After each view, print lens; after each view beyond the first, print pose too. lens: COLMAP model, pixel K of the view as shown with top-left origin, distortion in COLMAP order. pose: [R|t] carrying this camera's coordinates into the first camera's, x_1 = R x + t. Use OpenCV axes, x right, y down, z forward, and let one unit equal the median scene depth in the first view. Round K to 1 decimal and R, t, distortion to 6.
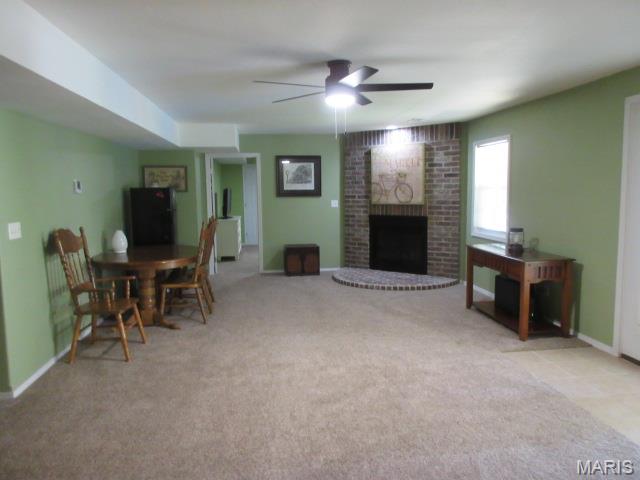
lens RADIAL K [[475.6, 0, 319.7], [0, 475.6, 240.1], [0, 0, 1]] dist [0.014246, -0.013224]
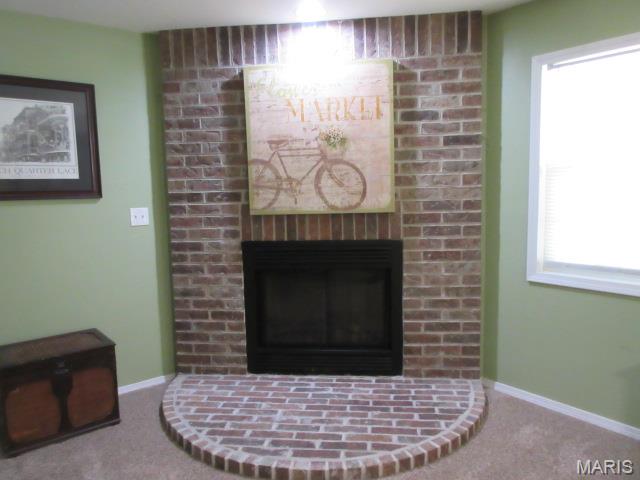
lens RADIAL K [[475.6, 0, 320.3], [0, 475.6, 243.9], [0, 0, 1]] dist [0.014246, -0.013224]
pose [[0.848858, -0.067458, 0.524299, -0.053024], [0.069009, 0.997478, 0.016611, -0.056161], [-0.524097, 0.022081, 0.851372, 0.657082]]
